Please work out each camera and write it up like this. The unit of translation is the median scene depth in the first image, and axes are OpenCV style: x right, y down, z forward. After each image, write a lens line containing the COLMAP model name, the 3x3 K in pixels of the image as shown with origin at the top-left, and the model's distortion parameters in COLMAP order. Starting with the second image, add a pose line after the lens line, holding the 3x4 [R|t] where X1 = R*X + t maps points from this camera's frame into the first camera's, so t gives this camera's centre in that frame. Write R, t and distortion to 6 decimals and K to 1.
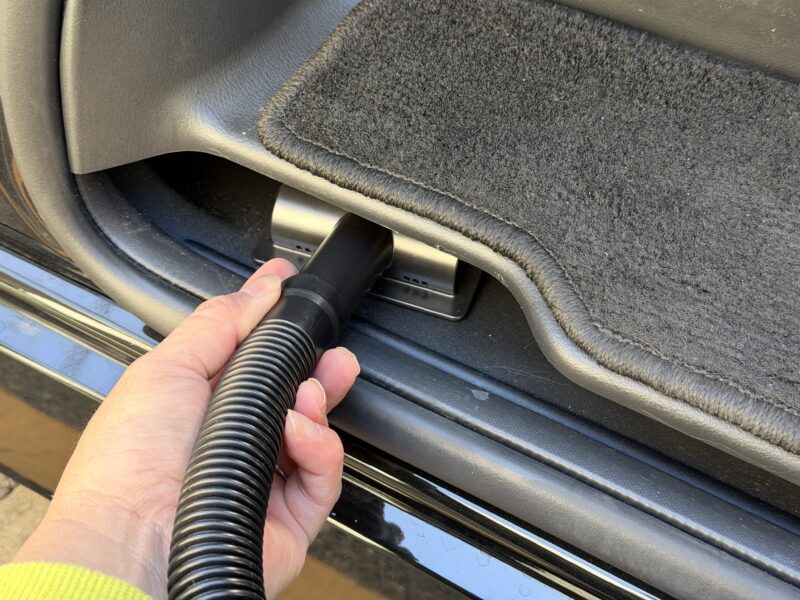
lens RADIAL K [[1115.6, 0, 400.0], [0, 1115.6, 300.0], [0, 0, 1]] dist [0.168176, -0.331788]
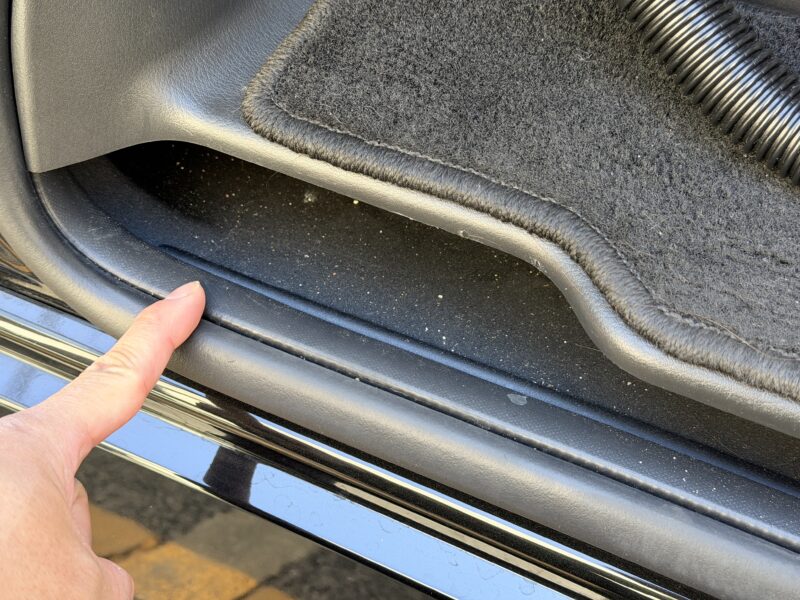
lens RADIAL K [[1117.1, 0, 394.2], [0, 1117.1, 301.2], [0, 0, 1]] dist [0.164544, -0.345229]
pose [[0.997198, -0.056015, 0.049583, -0.064120], [0.056671, 0.998322, -0.011922, 0.013390], [-0.048832, 0.014698, 0.998699, 0.130331]]
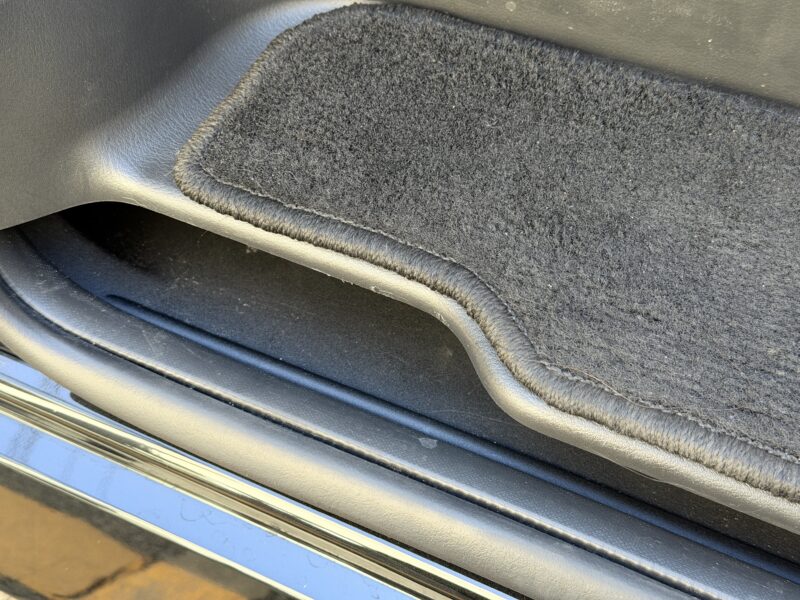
lens RADIAL K [[1117.1, 0, 394.2], [0, 1117.1, 301.2], [0, 0, 1]] dist [0.164544, -0.345229]
pose [[0.997760, -0.060818, 0.027854, 0.024916], [0.061533, 0.997777, -0.025583, -0.011479], [-0.026236, 0.027240, 0.999285, 0.061095]]
